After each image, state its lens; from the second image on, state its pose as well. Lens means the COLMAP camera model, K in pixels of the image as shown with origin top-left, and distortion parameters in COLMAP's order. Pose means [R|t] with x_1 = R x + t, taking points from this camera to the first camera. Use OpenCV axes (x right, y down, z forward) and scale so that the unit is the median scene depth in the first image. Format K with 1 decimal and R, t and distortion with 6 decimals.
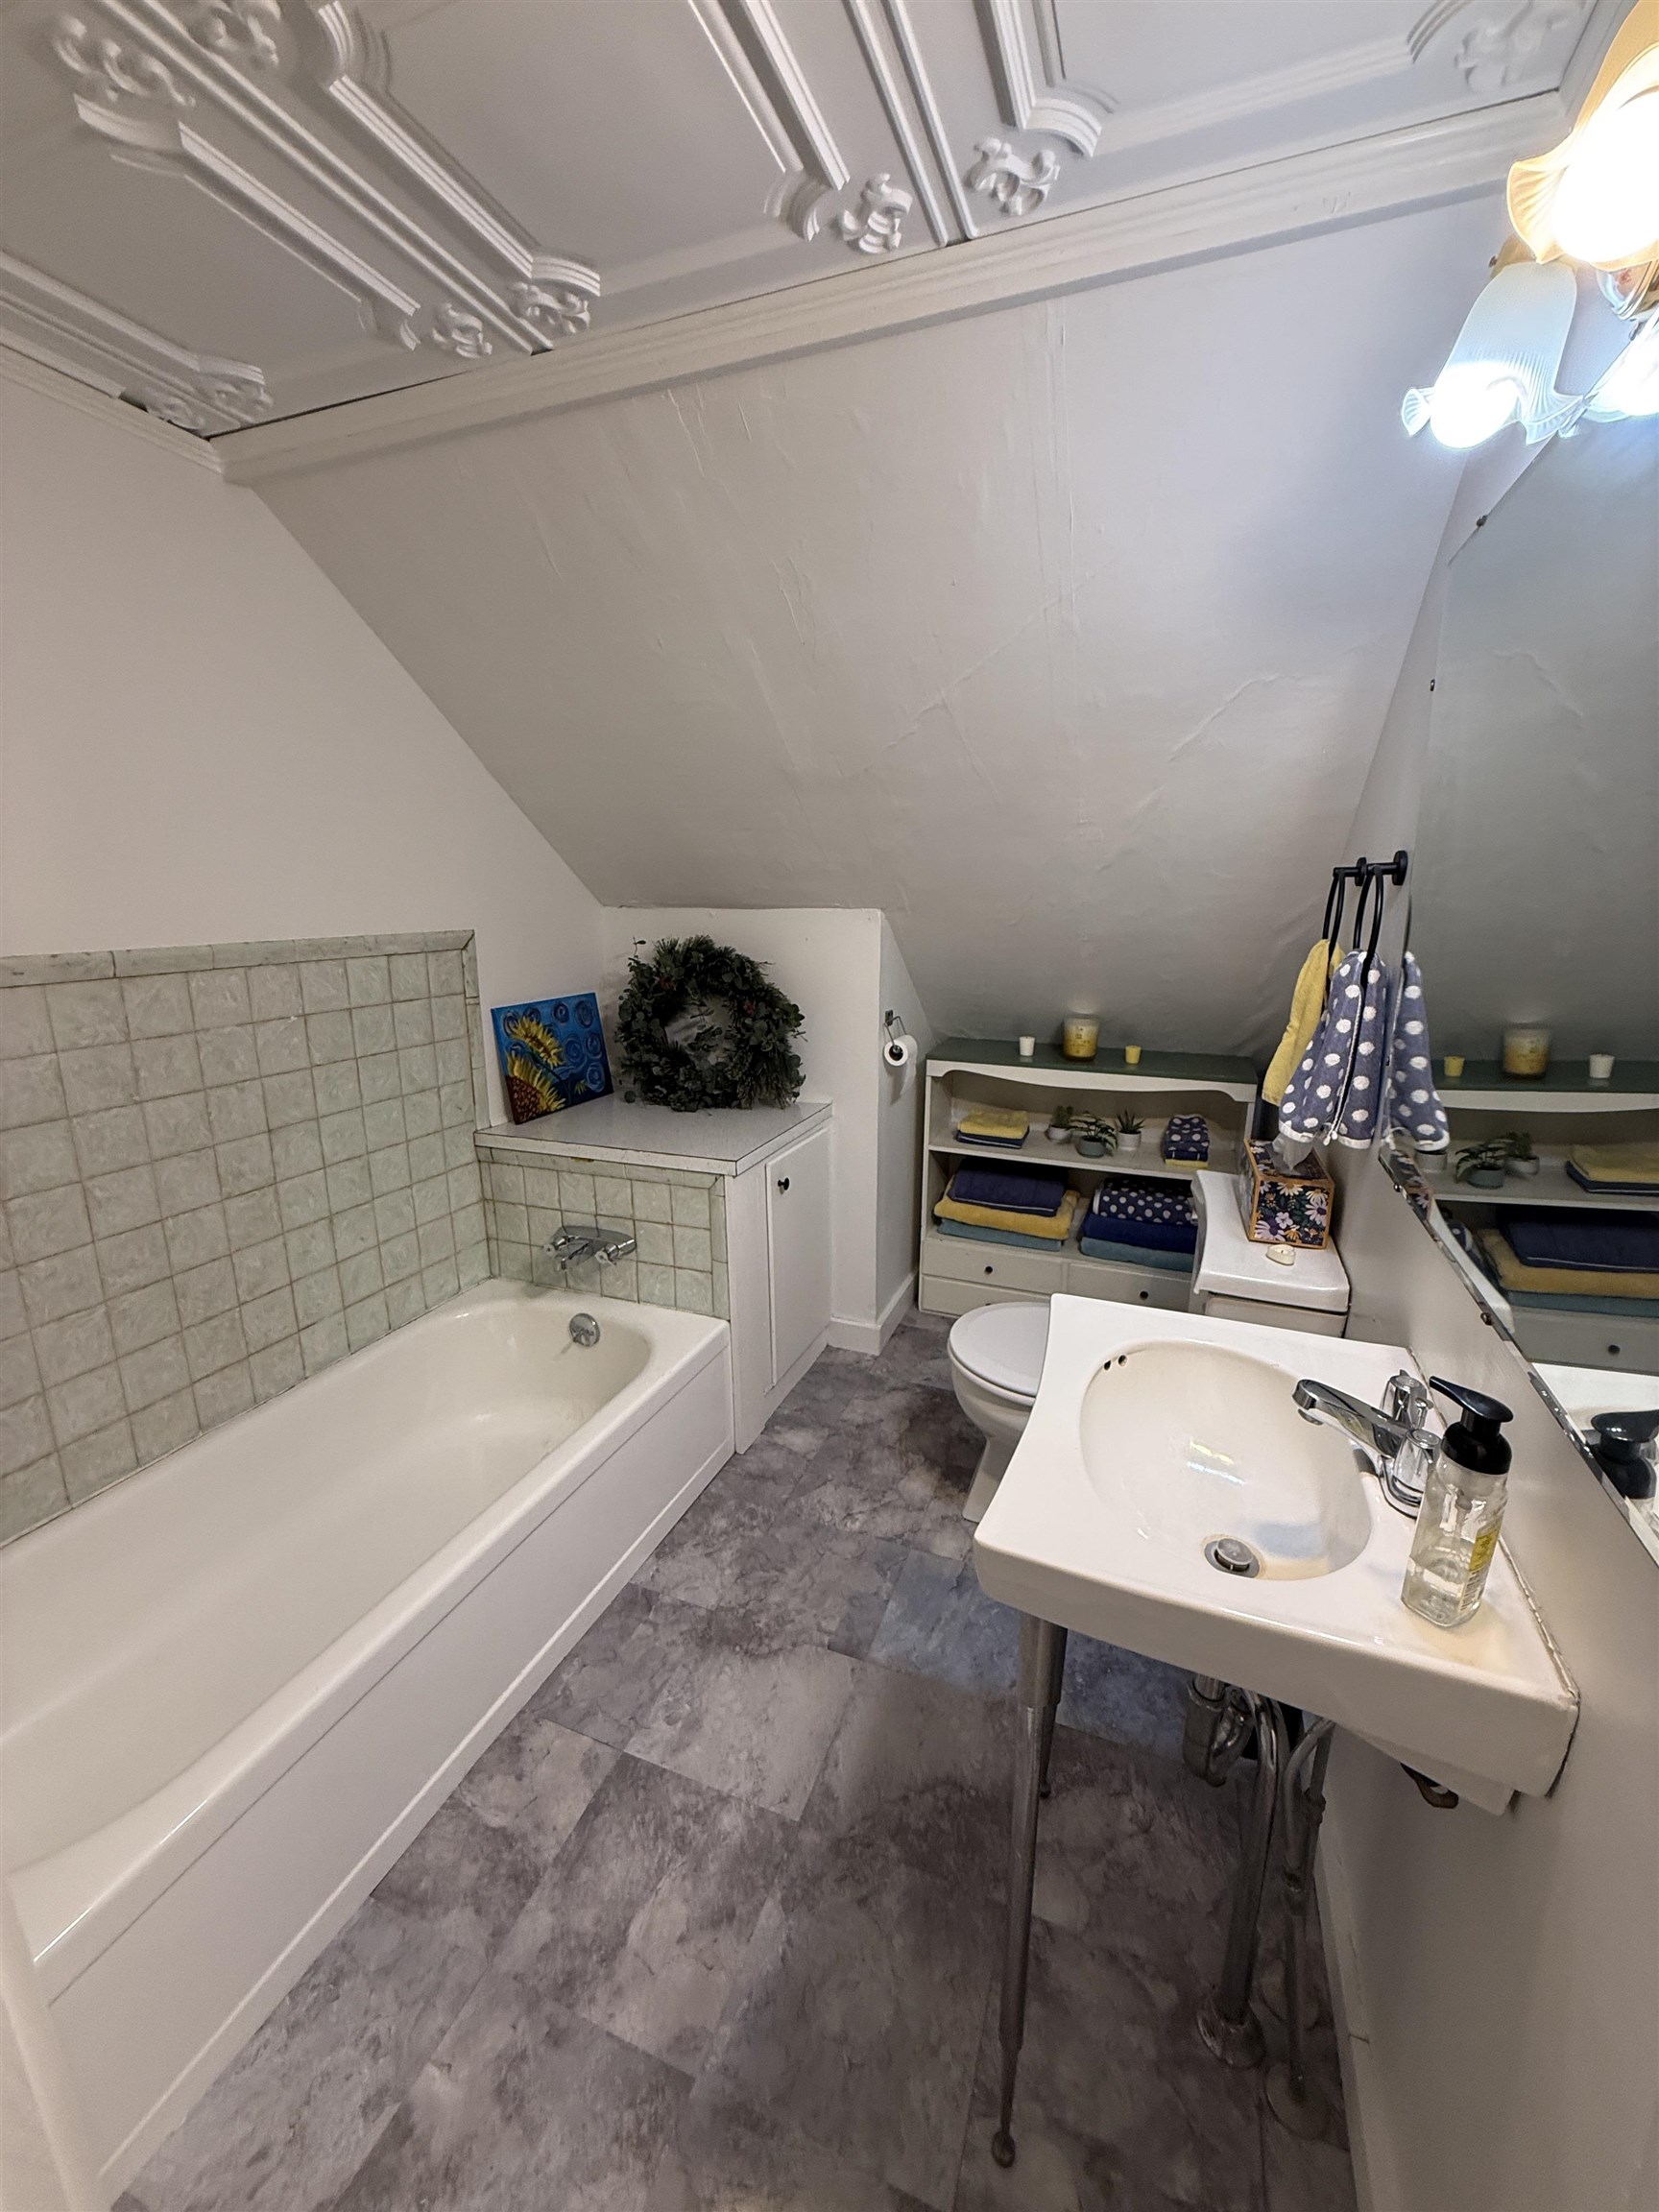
lens RADIAL K [[882.3, 0, 829.5], [0, 882.3, 1106.0], [0, 0, 1]] dist [0.001226, 0.000454]
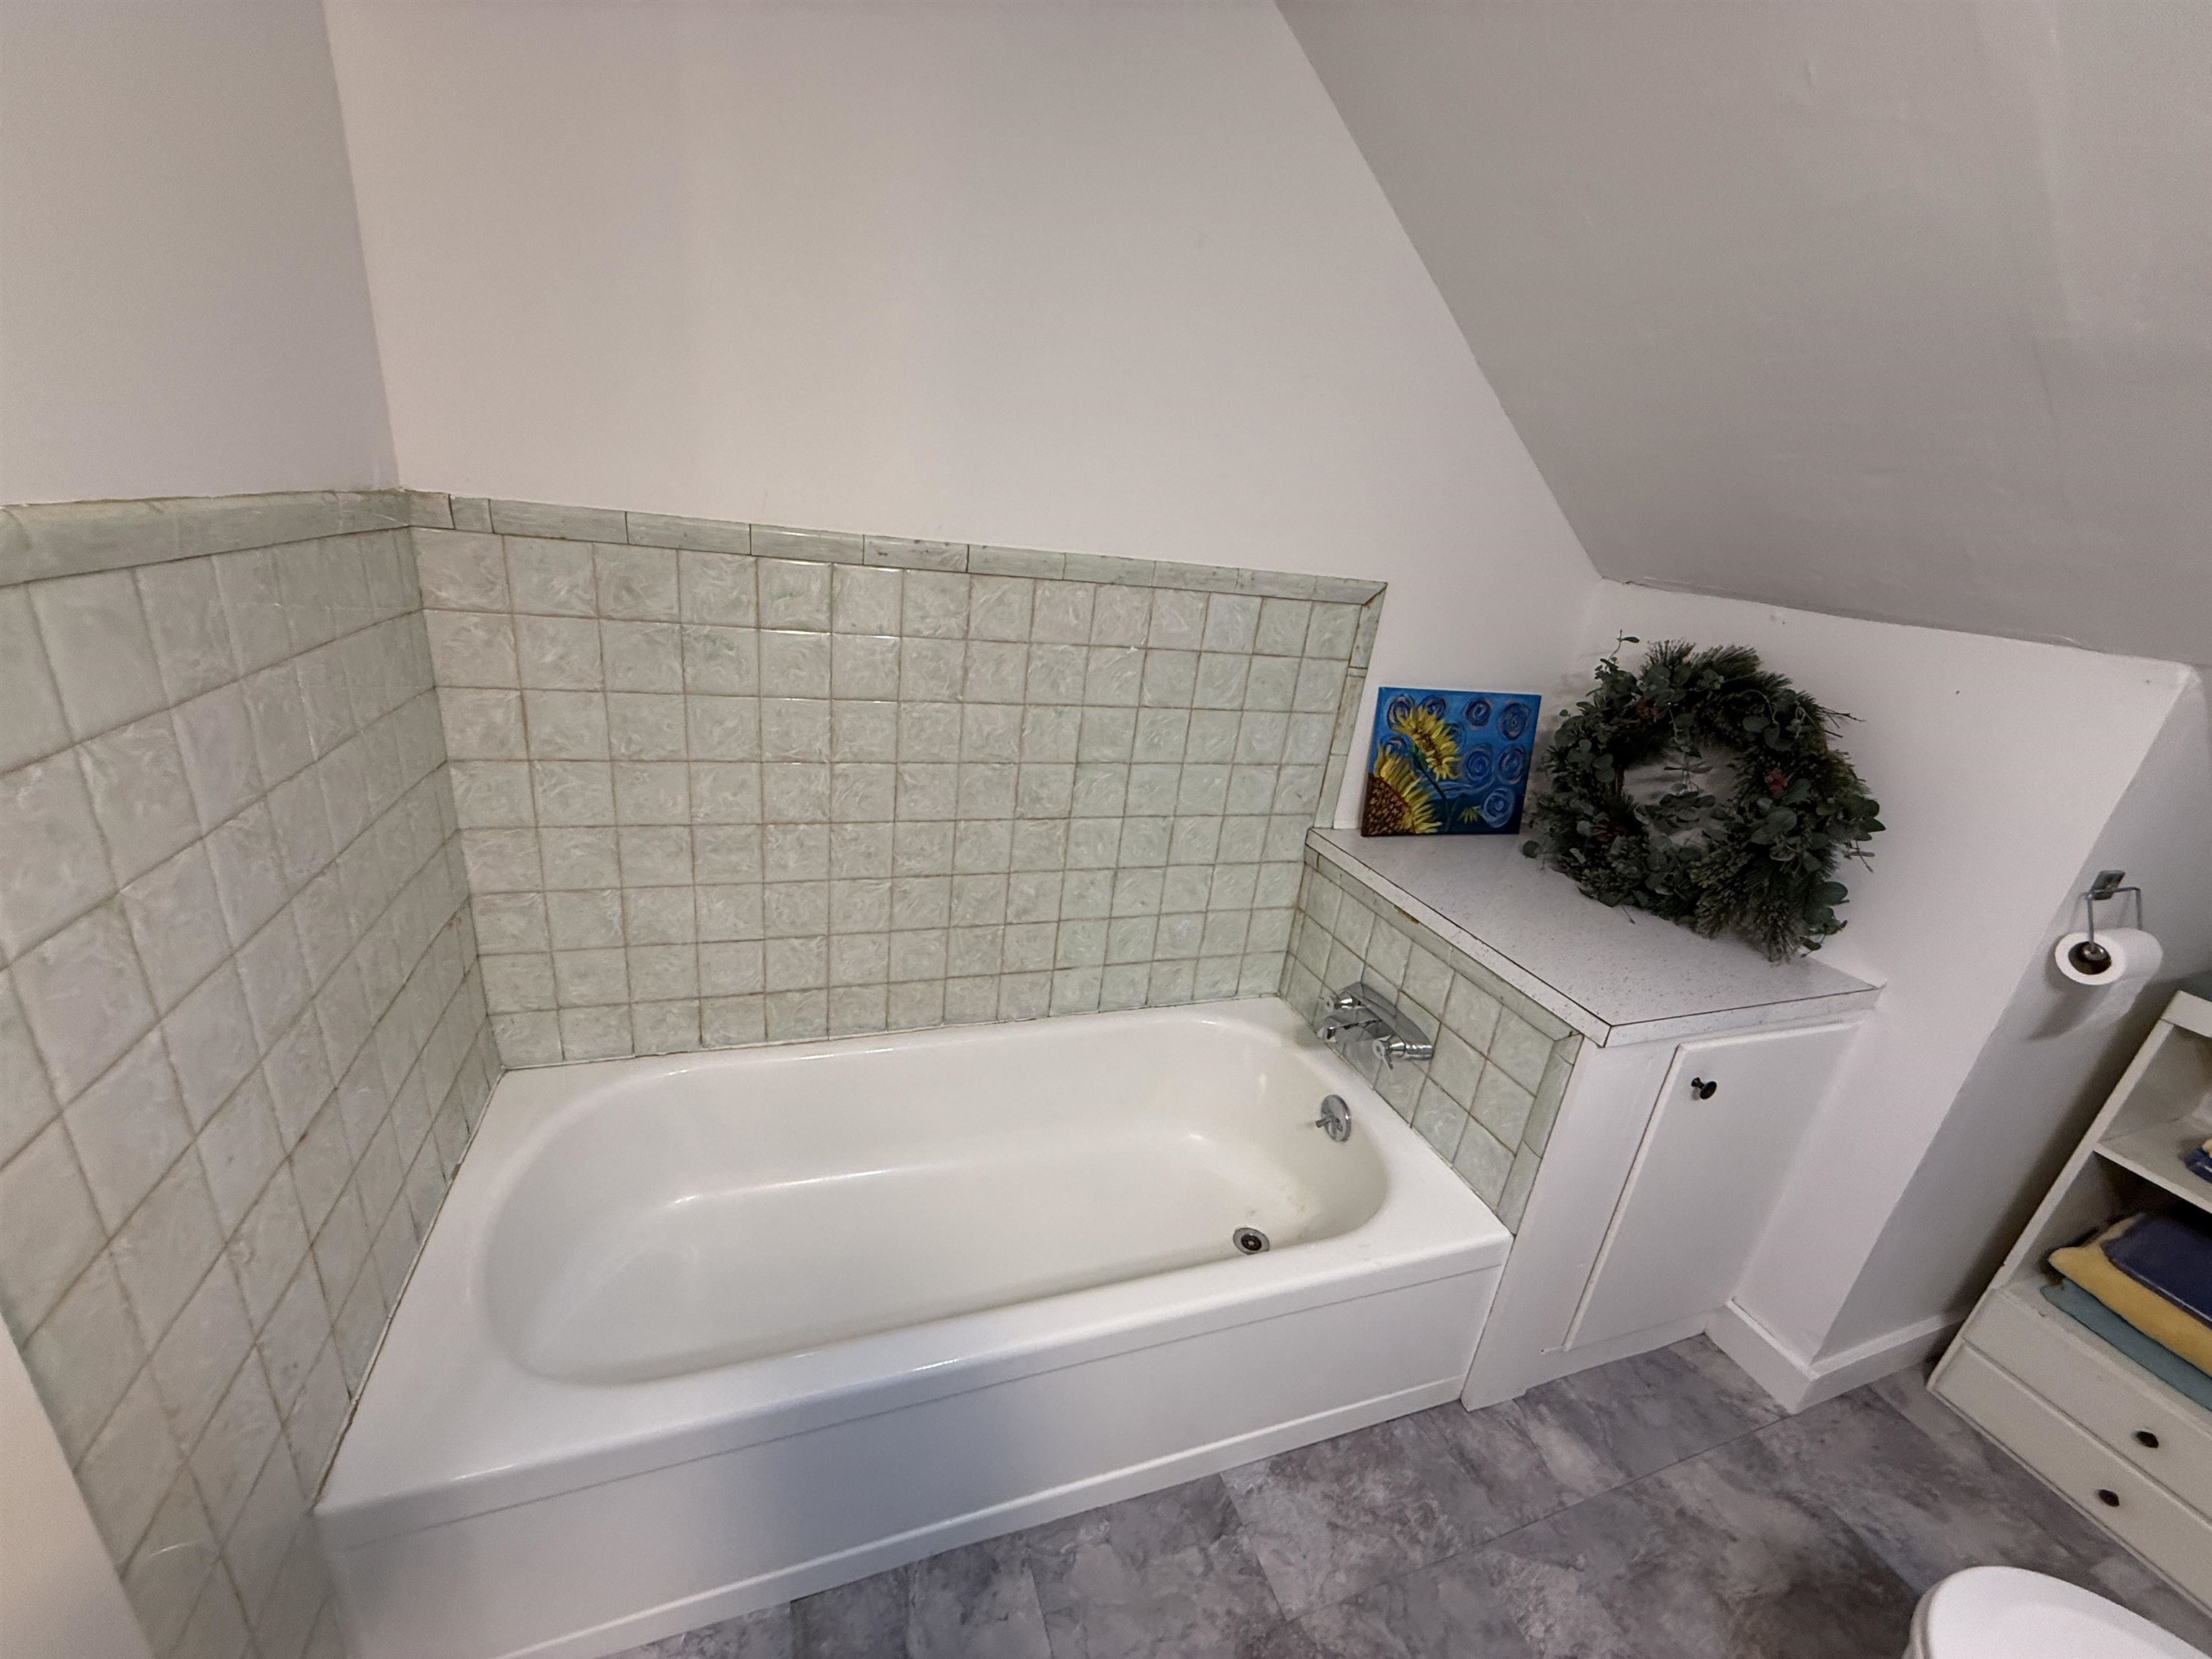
lens RADIAL K [[882.3, 0, 1101.9], [0, 882.3, 829.2], [0, 0, 1]] dist [0.001226, 0.000454]
pose [[0.658057, 0.334155, -0.674761, 0.023483], [-0.285253, 0.939973, 0.187301, -0.068288], [0.696844, 0.069223, 0.713874, 0.282829]]
